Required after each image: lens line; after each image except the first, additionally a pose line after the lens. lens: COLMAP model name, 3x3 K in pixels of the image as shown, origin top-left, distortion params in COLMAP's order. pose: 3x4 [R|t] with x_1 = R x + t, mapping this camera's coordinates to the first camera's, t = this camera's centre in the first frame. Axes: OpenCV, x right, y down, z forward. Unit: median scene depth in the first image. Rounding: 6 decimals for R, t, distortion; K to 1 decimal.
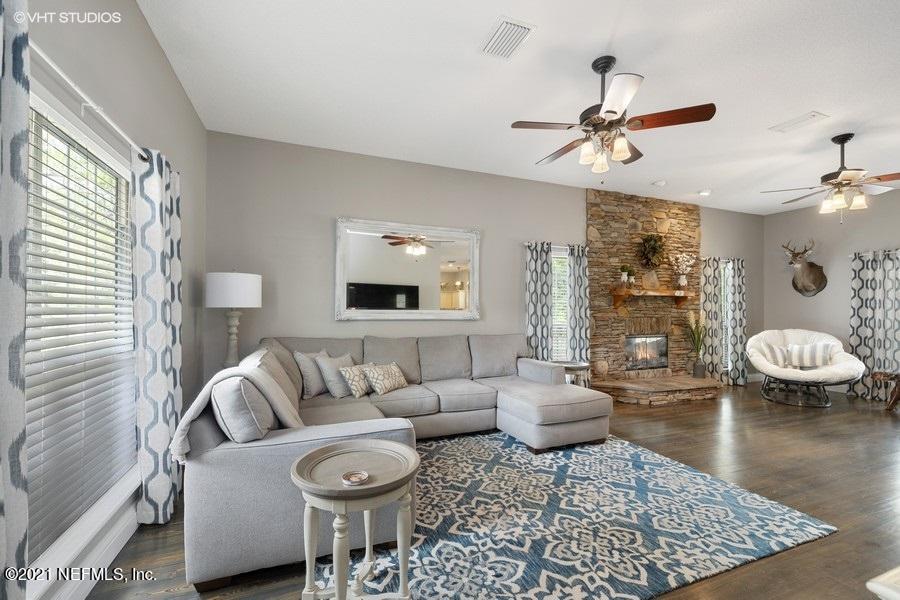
lens RADIAL K [[378.6, 0, 445.1], [0, 378.6, 305.0], [0, 0, 1]] dist [-0.002624, -0.000252]
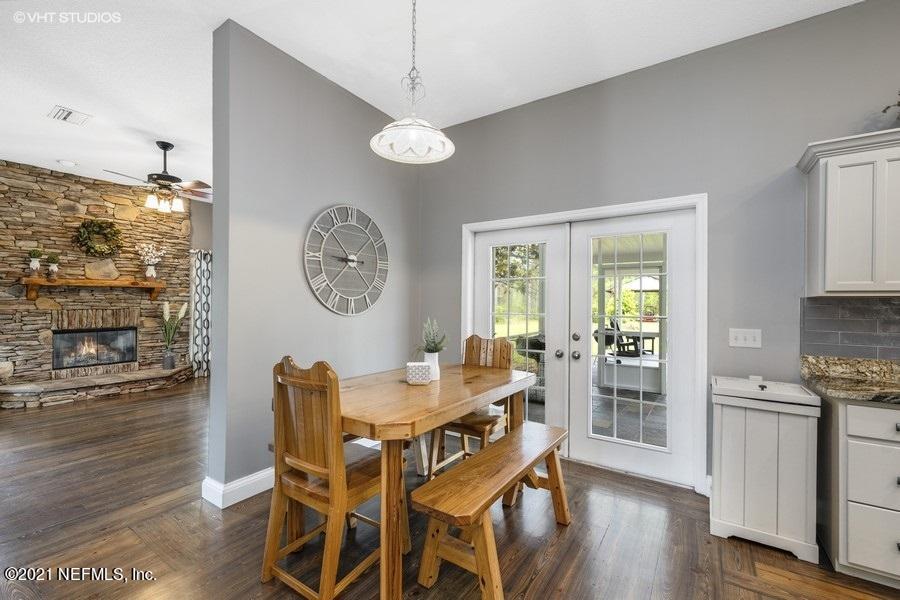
lens RADIAL K [[378.6, 0, 446.8], [0, 378.6, 300.2], [0, 0, 1]] dist [-0.002624, -0.000252]
pose [[0.816667, 0.000784, 0.577109, 0.714466], [-0.004451, 0.999978, 0.004940, 0.001505], [-0.577092, -0.006603, 0.816652, -0.252201]]
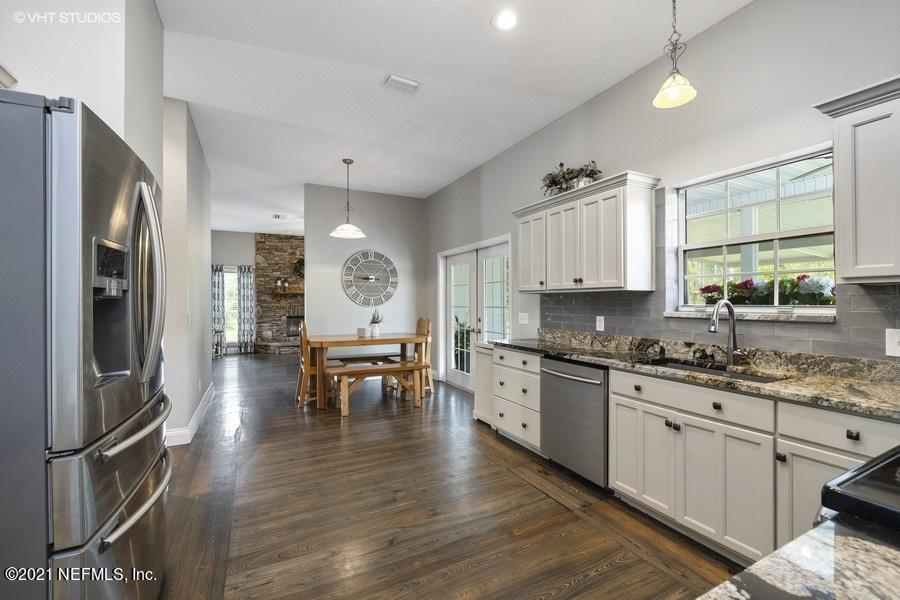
lens RADIAL K [[378.6, 0, 449.6], [0, 378.6, 296.6], [0, 0, 1]] dist [-0.002624, -0.000252]
pose [[0.993672, -0.013003, 0.111567, 1.018140], [0.013319, 0.999909, -0.002086, 0.002555], [-0.111529, 0.003558, 0.993755, -0.804129]]
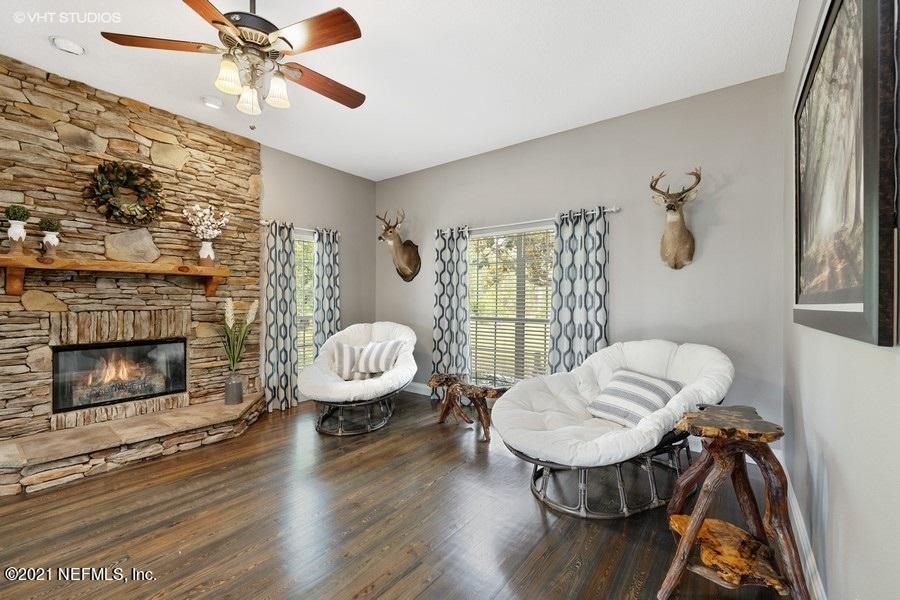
lens RADIAL K [[378.6, 0, 448.3], [0, 378.6, 300.9], [0, 0, 1]] dist [-0.002624, -0.000252]
pose [[0.850534, -0.004718, 0.525898, 0.661838], [-0.003078, 0.999898, 0.013949, 0.008748], [-0.525910, -0.013483, 0.850433, 0.270835]]
